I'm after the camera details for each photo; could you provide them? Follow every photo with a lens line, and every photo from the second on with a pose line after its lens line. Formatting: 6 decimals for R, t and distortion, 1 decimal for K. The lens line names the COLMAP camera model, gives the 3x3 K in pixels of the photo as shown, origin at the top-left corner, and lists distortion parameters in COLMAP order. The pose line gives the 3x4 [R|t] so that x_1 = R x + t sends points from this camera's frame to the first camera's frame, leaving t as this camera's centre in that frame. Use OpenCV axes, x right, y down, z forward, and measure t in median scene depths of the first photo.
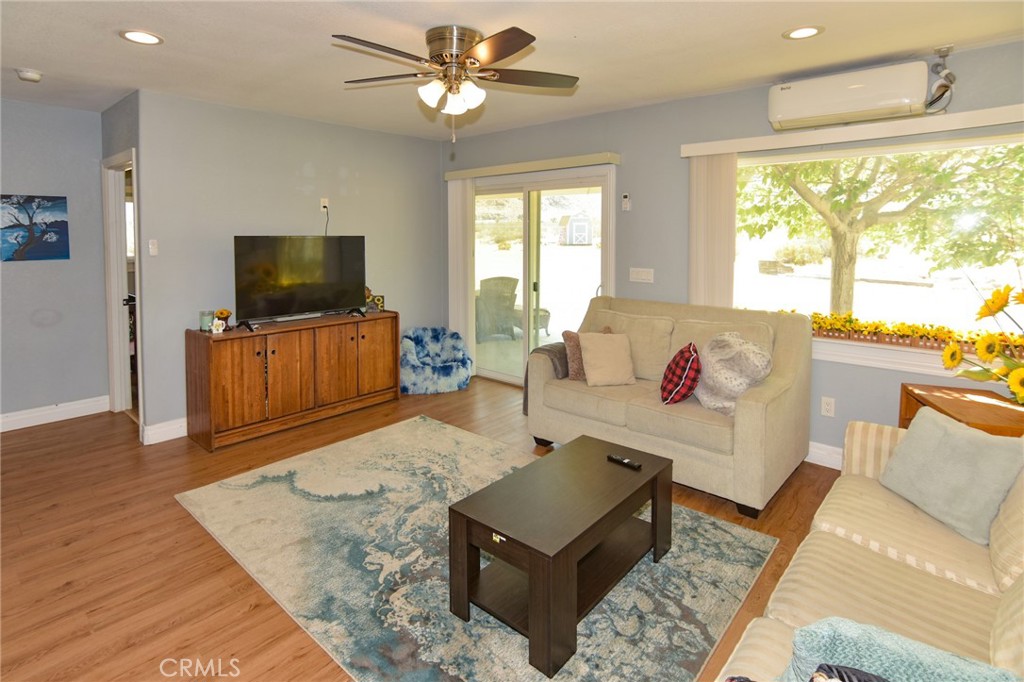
lens RADIAL K [[531.0, 0, 507.1], [0, 531.0, 260.9], [0, 0, 1]] dist [-0.022792, 0.009461]
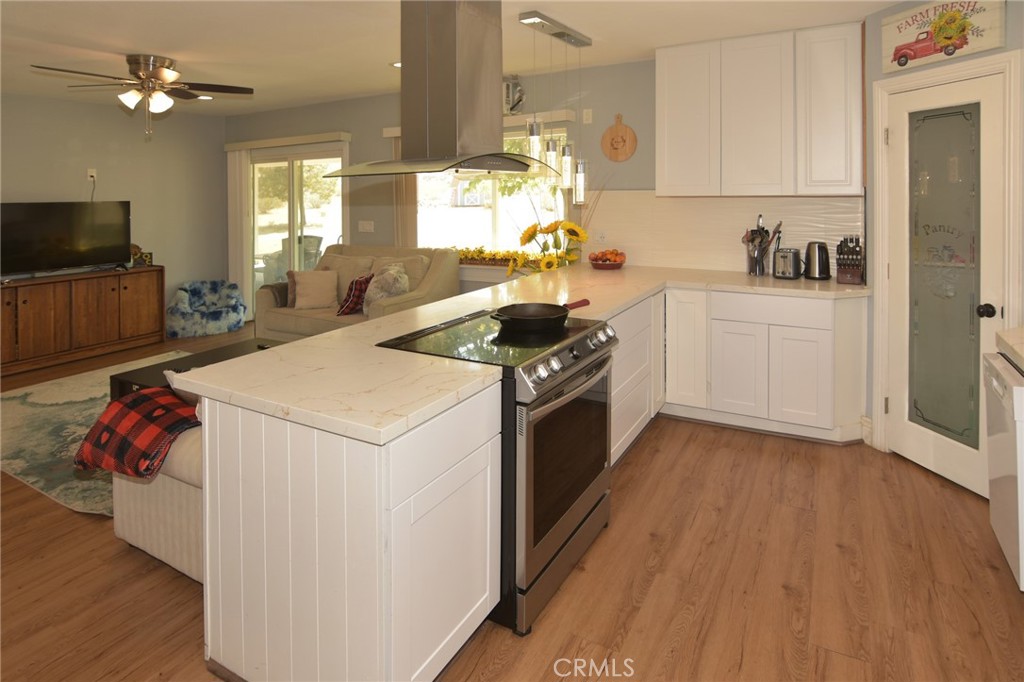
lens RADIAL K [[550.5, 0, 545.6], [0, 550.5, 193.1], [0, 0, 1]] dist [-0.021741, 0.002049]
pose [[0.969858, -0.018270, 0.242984, 0.349292], [0.031292, 0.998267, -0.049840, 0.025252], [-0.241652, 0.055942, 0.968749, -0.402485]]
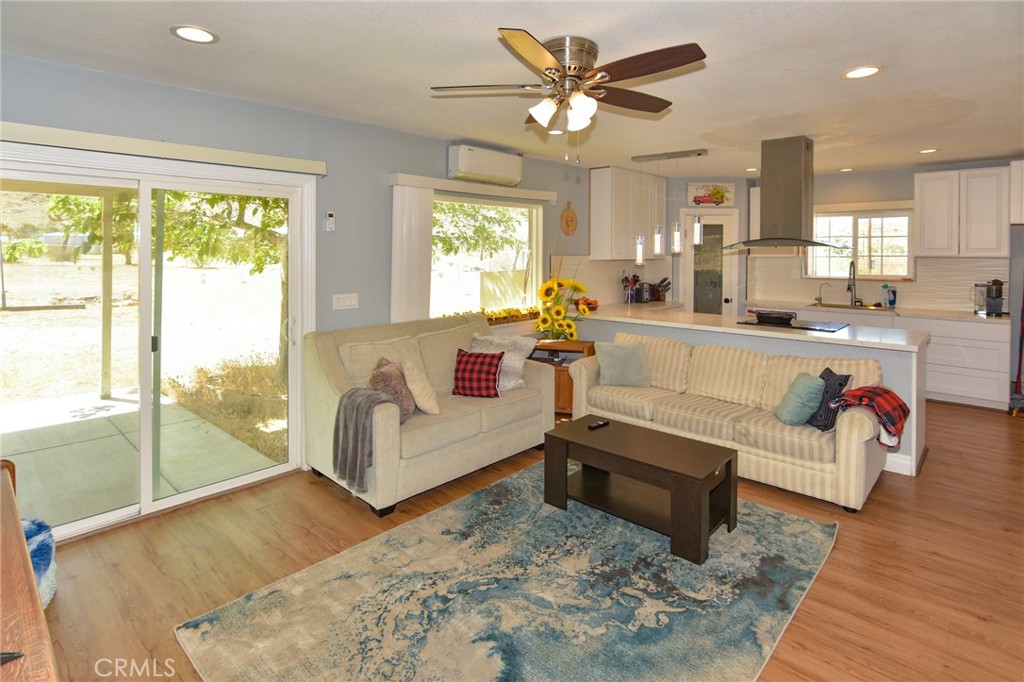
lens RADIAL K [[531.0, 0, 508.0], [0, 531.0, 260.4], [0, 0, 1]] dist [-0.022792, 0.009461]
pose [[0.024123, -0.016746, 0.999569, -0.658348], [0.054908, 0.998373, 0.015401, -0.043045], [-0.998200, 0.054513, 0.025003, 0.681382]]
